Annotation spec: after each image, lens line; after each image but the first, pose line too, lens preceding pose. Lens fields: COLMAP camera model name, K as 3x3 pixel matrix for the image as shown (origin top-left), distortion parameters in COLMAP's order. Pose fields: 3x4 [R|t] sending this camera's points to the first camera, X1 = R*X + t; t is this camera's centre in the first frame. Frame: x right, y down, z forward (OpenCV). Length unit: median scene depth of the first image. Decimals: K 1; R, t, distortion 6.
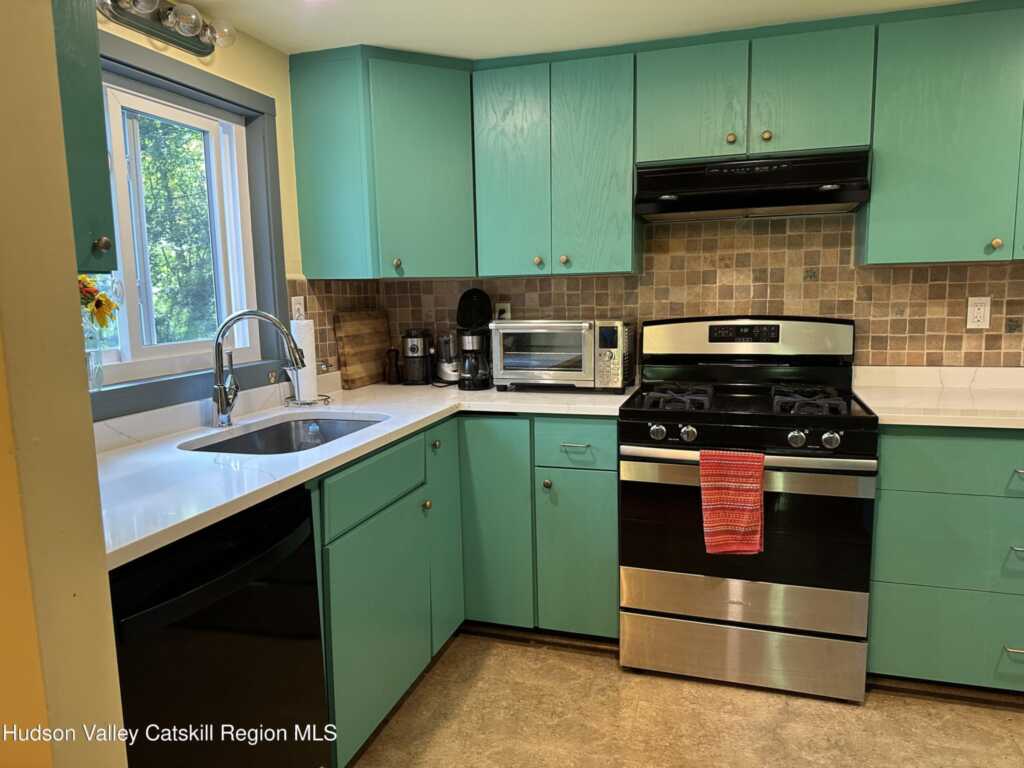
lens RADIAL K [[727.6, 0, 503.6], [0, 727.6, 379.5], [0, 0, 1]] dist [0.046113, -0.050304]
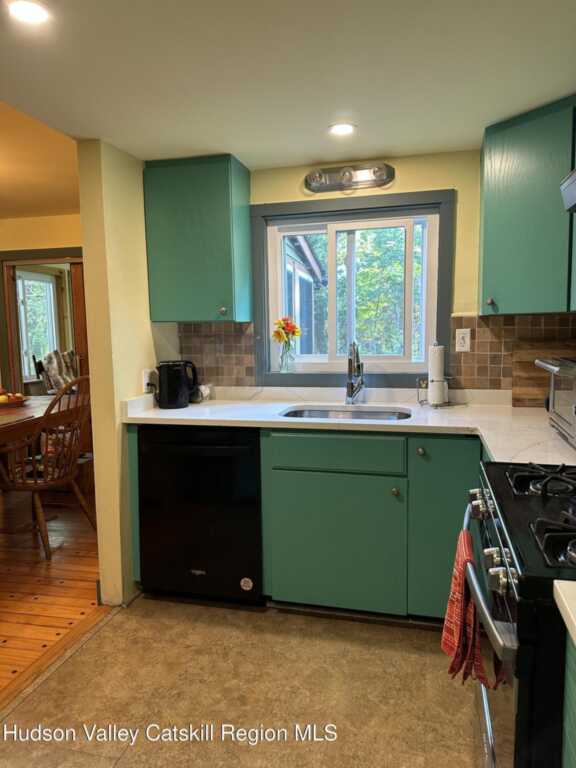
lens RADIAL K [[545.7, 0, 287.5], [0, 545.7, 386.7], [0, 0, 1]] dist [0.046113, -0.050304]
pose [[0.050978, 0.131450, -0.990011, 0.706019], [-0.101163, 0.986881, 0.125825, -0.101120], [0.993563, 0.093738, 0.063607, 0.615679]]
